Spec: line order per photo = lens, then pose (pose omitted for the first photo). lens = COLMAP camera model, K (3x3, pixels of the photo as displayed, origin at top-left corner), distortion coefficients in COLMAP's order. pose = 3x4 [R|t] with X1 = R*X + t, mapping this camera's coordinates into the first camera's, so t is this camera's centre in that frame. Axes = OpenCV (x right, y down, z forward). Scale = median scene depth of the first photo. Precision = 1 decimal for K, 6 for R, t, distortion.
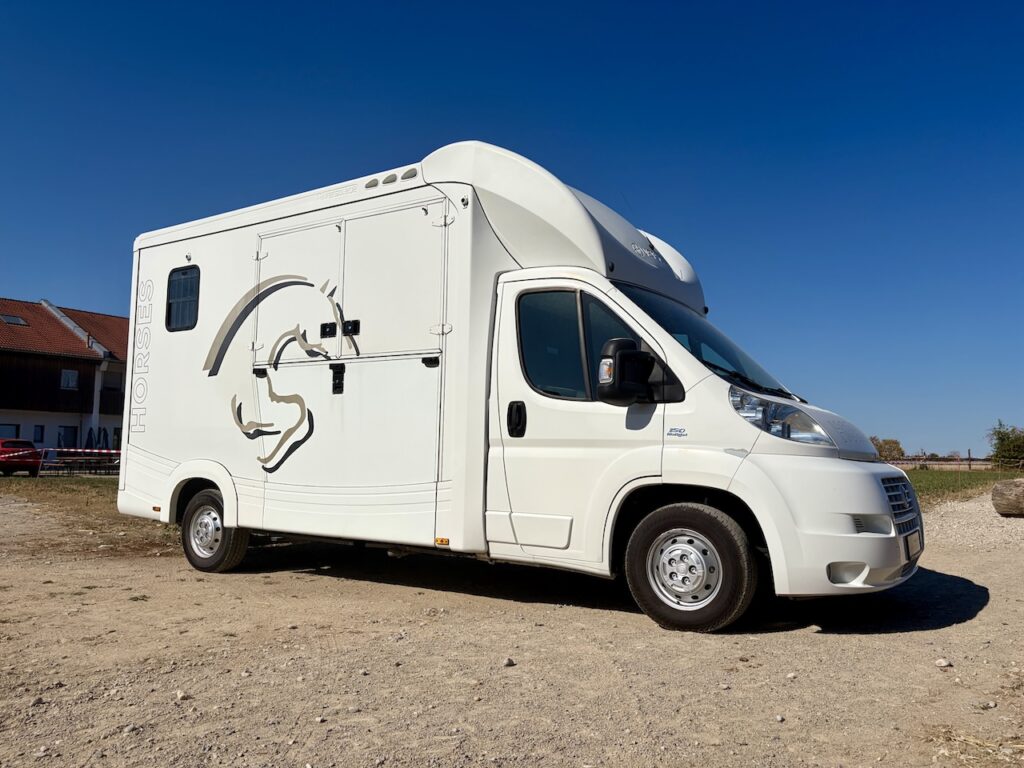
lens RADIAL K [[785.8, 0, 509.6], [0, 785.8, 376.6], [0, 0, 1]] dist [0.024722, -0.014495]
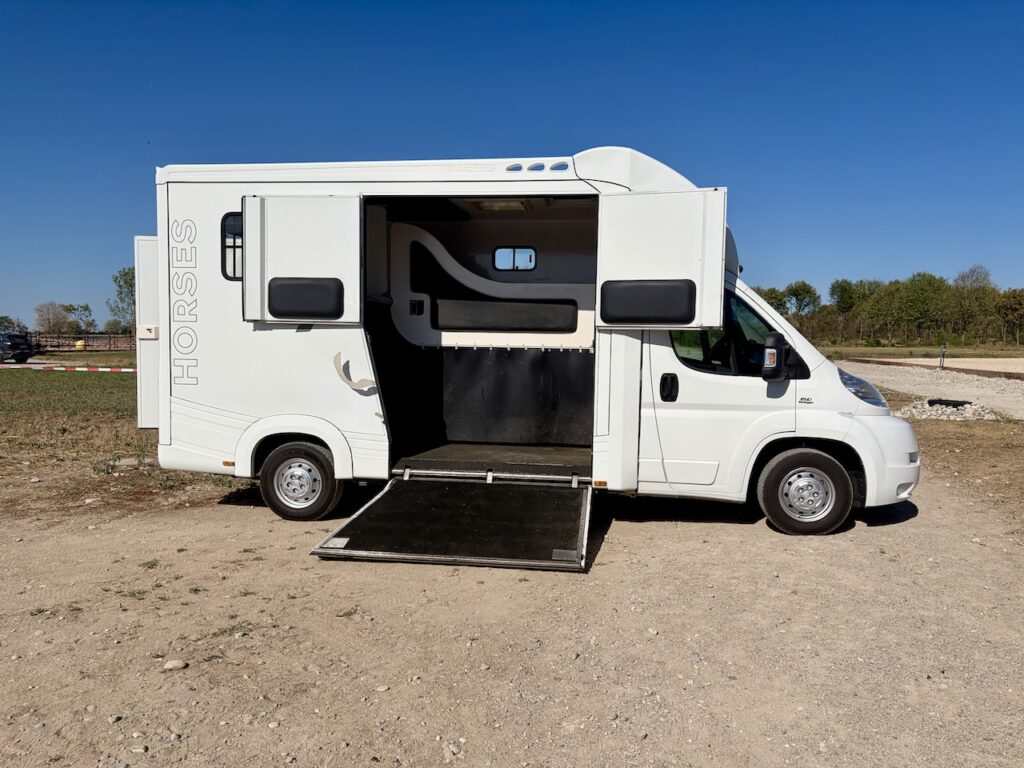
lens RADIAL K [[785.8, 0, 517.2], [0, 785.8, 384.6], [0, 0, 1]] dist [0.024722, -0.014495]
pose [[0.897406, -0.030673, 0.440137, -0.668175], [-0.043699, 0.986496, 0.157848, -0.121314], [-0.439035, -0.160888, 0.883947, -0.014977]]
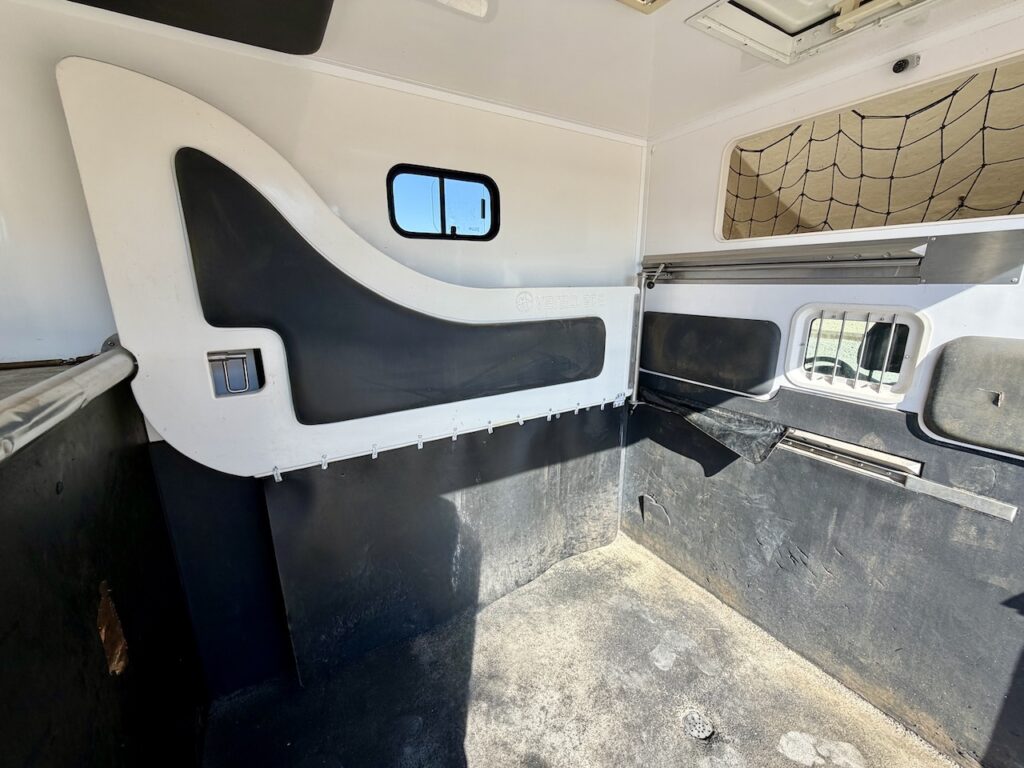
lens RADIAL K [[408.5, 0, 514.9], [0, 408.5, 384.9], [0, 0, 1]] dist [-0.003432, 0.001093]
pose [[0.431126, -0.242696, 0.869039, -0.286331], [-0.072791, 0.950652, 0.301599, -0.093222], [-0.899351, -0.193285, 0.392184, 1.152509]]
